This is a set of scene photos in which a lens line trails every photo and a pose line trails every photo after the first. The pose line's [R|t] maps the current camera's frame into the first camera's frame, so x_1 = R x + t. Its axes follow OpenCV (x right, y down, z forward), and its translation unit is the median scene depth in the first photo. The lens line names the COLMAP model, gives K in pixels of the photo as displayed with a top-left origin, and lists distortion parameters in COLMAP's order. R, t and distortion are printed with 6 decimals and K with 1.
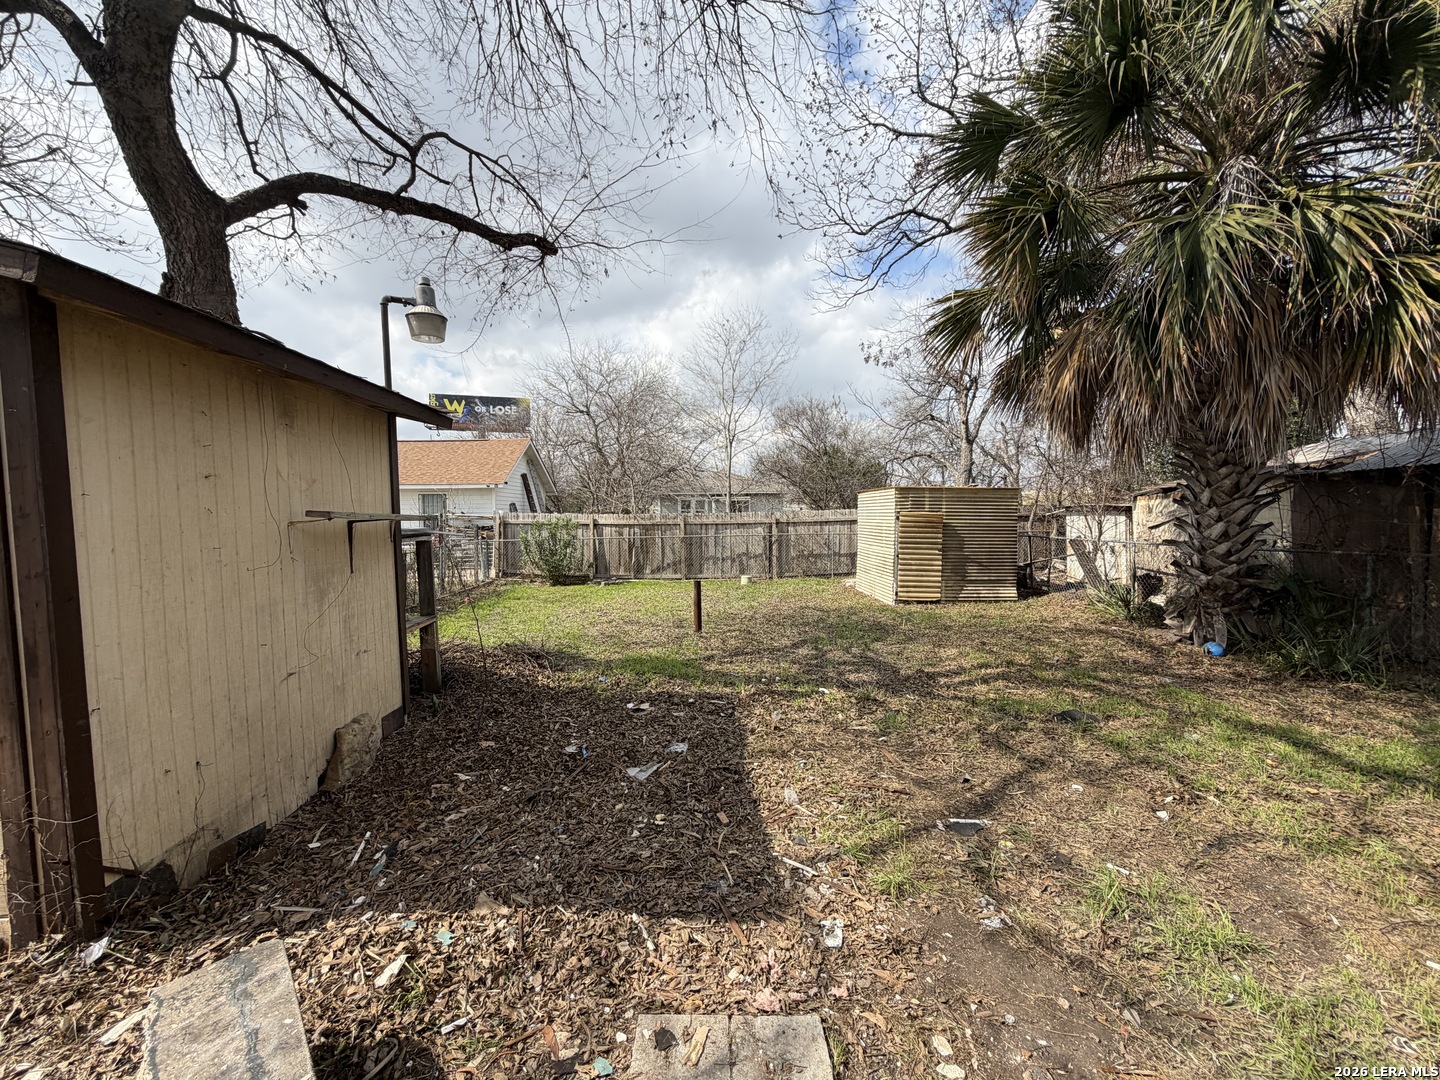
lens RADIAL K [[569.6, 0, 709.6], [0, 569.6, 532.6], [0, 0, 1]] dist [-0.019971, -0.000313]
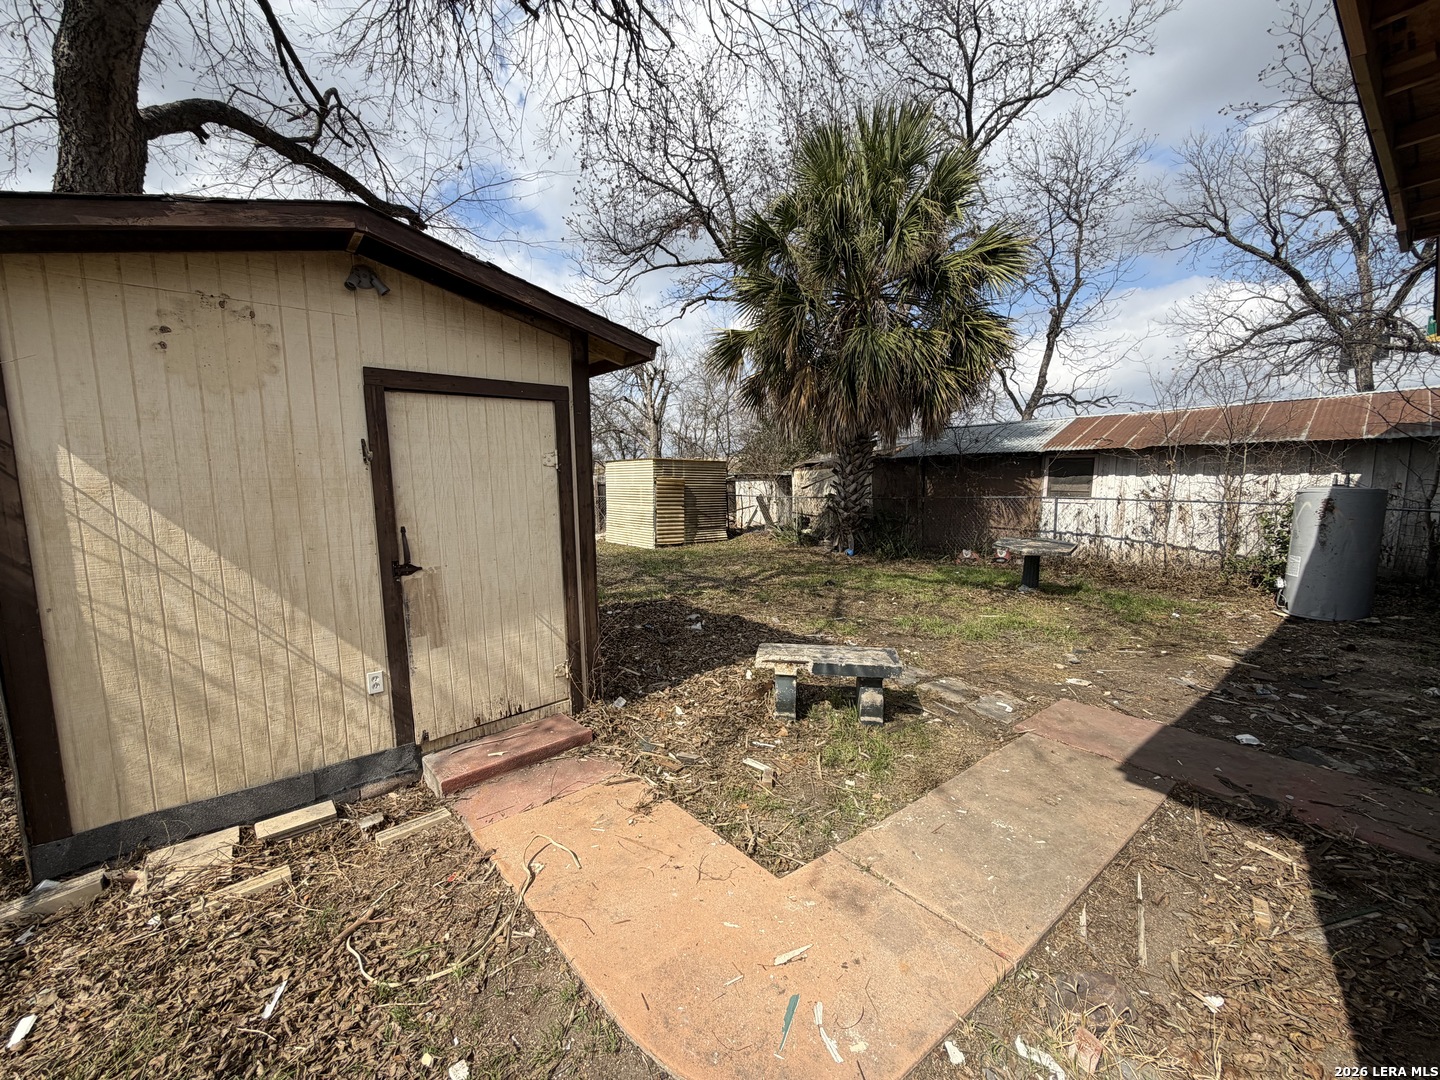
lens RADIAL K [[569.6, 0, 722.1], [0, 569.6, 535.7], [0, 0, 1]] dist [-0.019971, -0.000313]
pose [[0.787238, -0.058321, 0.613886, -0.534124], [0.020821, 0.997464, 0.068061, 0.015352], [-0.616298, -0.040799, 0.786455, -0.199825]]
